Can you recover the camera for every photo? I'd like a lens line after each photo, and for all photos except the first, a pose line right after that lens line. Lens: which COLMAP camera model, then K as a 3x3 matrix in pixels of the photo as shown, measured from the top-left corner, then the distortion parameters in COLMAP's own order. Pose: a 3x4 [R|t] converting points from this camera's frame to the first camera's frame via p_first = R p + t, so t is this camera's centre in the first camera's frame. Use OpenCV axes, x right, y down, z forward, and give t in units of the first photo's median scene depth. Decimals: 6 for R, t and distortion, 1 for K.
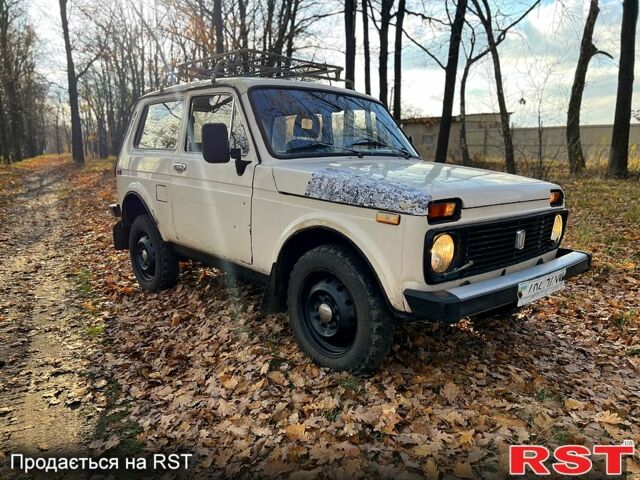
lens RADIAL K [[499.0, 0, 320.0], [0, 499.0, 240.0], [0, 0, 1]] dist [0.004439, 0.000547]
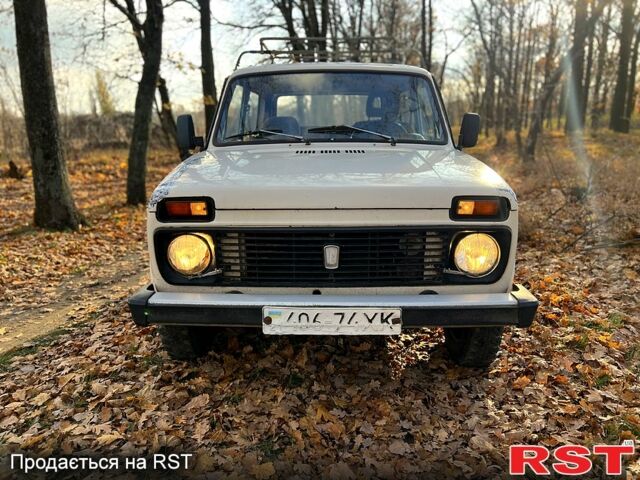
lens RADIAL K [[499.0, 0, 320.0], [0, 499.0, 240.0], [0, 0, 1]] dist [0.004439, 0.000547]
pose [[0.734328, 0.134383, -0.665360, 1.008916], [-0.096601, 0.990920, 0.093522, -0.108523], [0.671886, -0.004401, 0.740641, 0.456440]]
